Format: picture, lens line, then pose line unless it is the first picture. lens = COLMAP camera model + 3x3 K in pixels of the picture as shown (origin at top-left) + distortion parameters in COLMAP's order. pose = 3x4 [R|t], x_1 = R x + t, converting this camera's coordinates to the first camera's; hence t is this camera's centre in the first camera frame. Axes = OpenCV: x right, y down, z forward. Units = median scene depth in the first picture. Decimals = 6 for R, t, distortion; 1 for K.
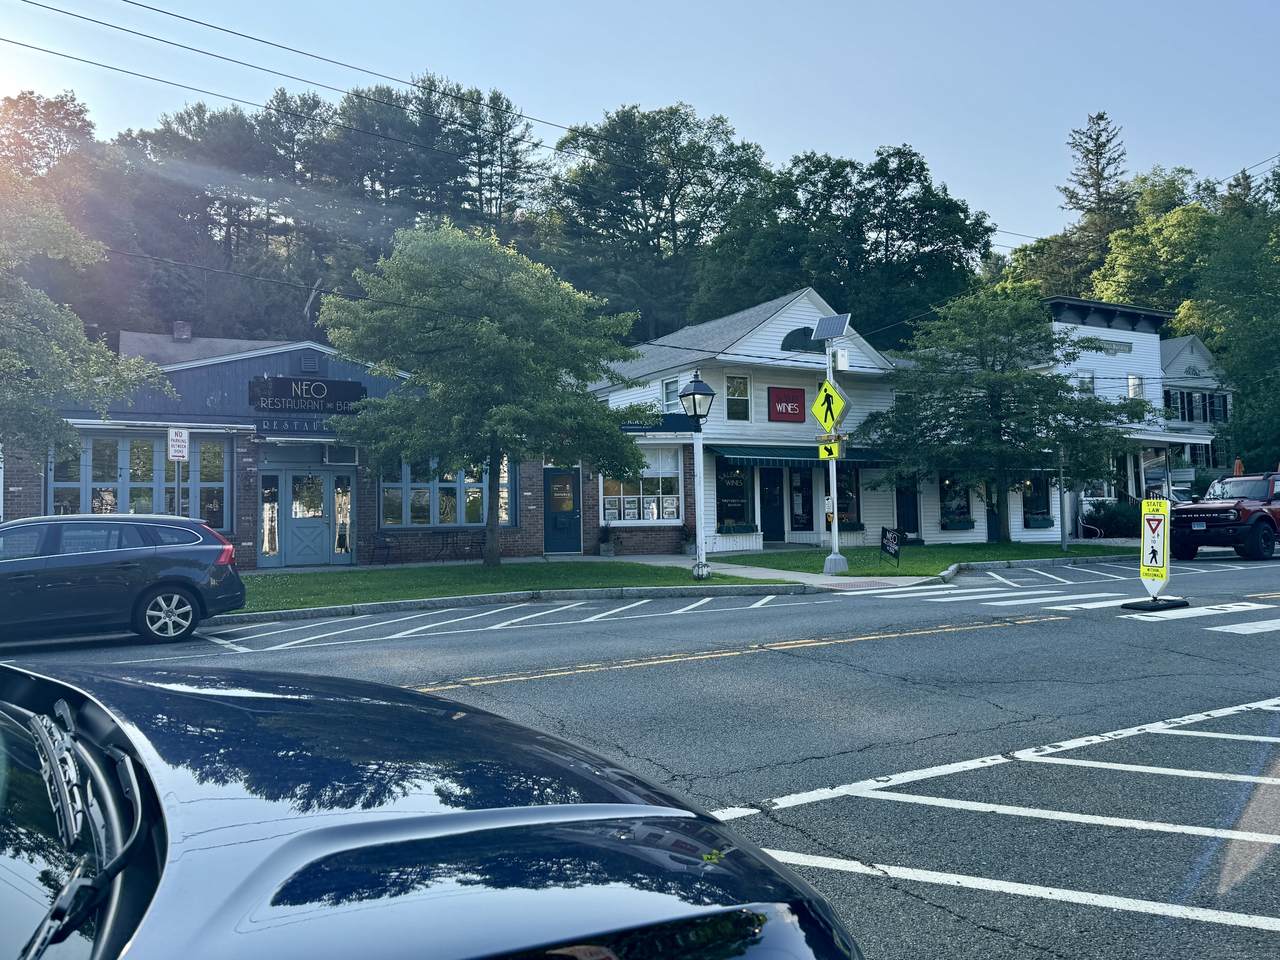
lens RADIAL K [[1024.0, 0, 640.0], [0, 1024.0, 480.0], [0, 0, 1]] dist [0.194401, -0.279424]
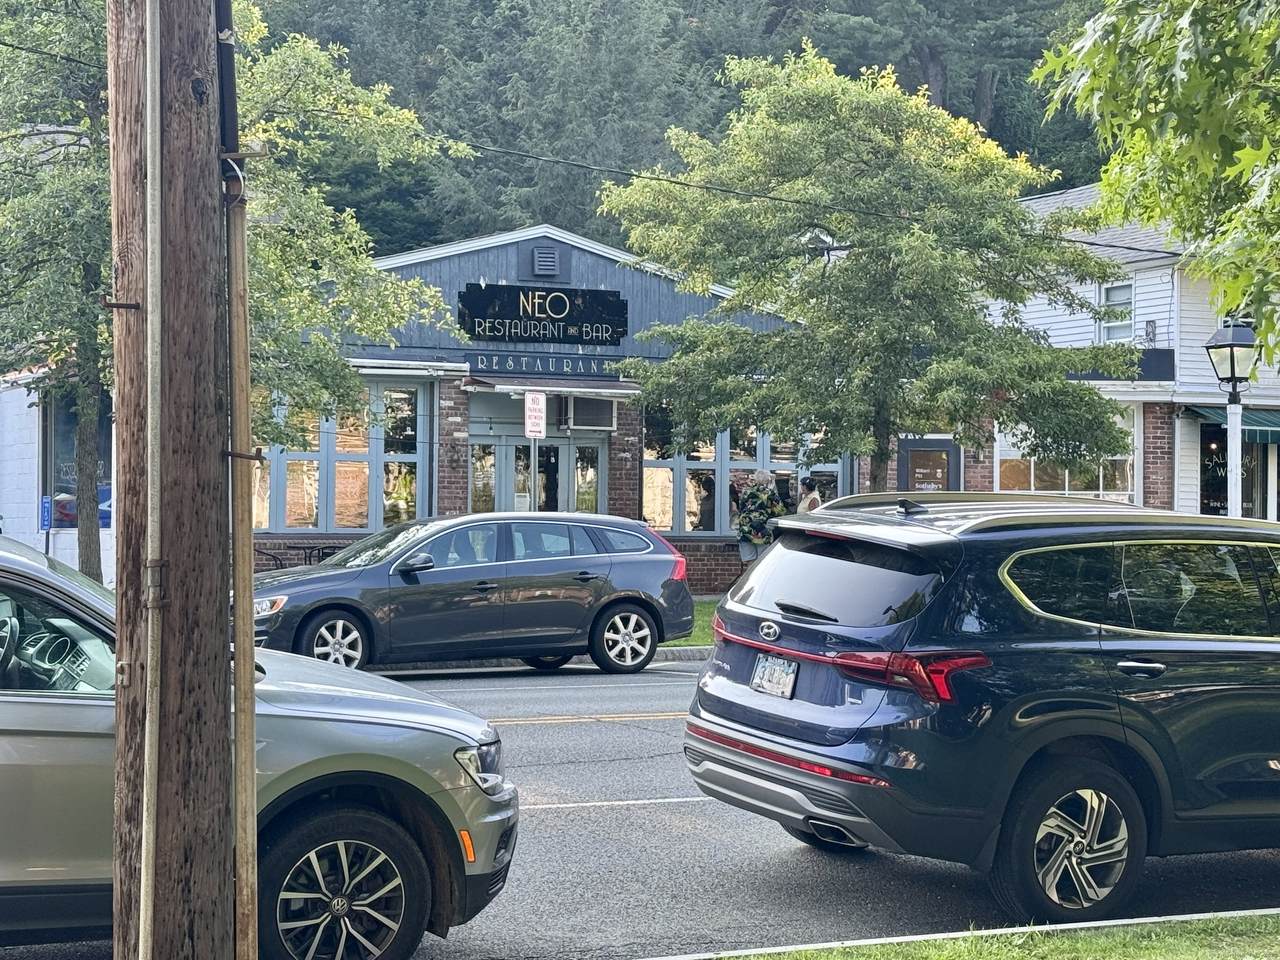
lens RADIAL K [[2604.4, 0, 640.0], [0, 2604.4, 480.0], [0, 0, 1]] dist [0.082094, 0.079024]
pose [[0.997584, 0.026377, -0.064268, -0.113343], [-0.024929, 0.999419, 0.023225, -0.014904], [0.064843, -0.021567, 0.997662, -0.362237]]
